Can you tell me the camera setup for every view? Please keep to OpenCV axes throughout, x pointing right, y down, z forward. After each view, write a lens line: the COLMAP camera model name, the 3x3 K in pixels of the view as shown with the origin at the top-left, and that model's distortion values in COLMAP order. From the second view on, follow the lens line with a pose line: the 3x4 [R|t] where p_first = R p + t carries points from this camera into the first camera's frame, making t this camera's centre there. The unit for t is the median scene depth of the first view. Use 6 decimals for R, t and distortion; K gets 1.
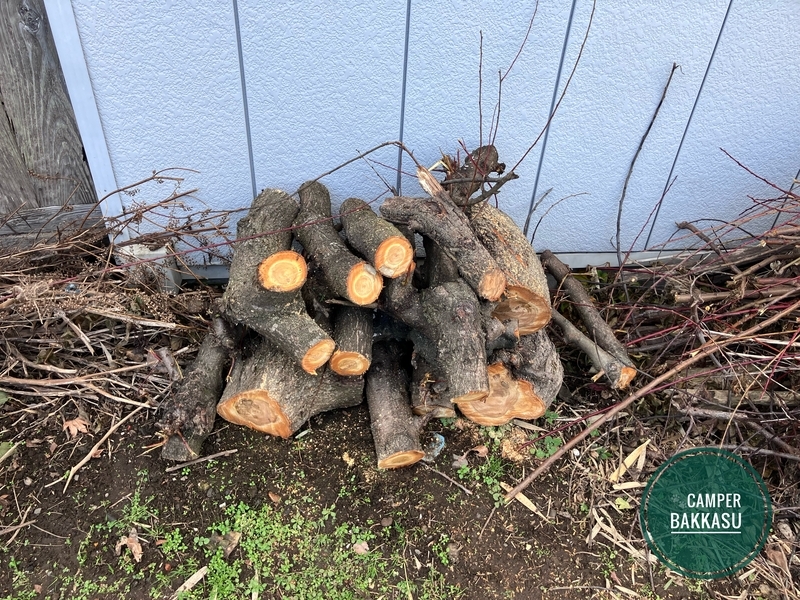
lens RADIAL K [[649.4, 0, 400.7], [0, 649.4, 296.6], [0, 0, 1]] dist [0.046240, -0.042493]
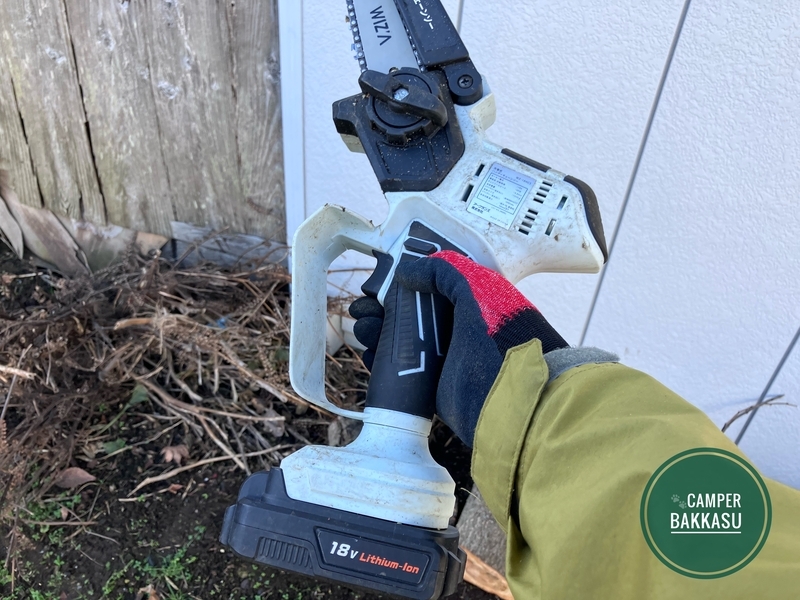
lens RADIAL K [[649.4, 0, 400.7], [0, 649.4, 296.6], [0, 0, 1]] dist [0.046240, -0.042493]
pose [[0.846619, 0.332044, -0.415912, 0.146960], [-0.353459, 0.935060, 0.027014, -0.183898], [0.397872, 0.124138, 0.909004, 0.188485]]
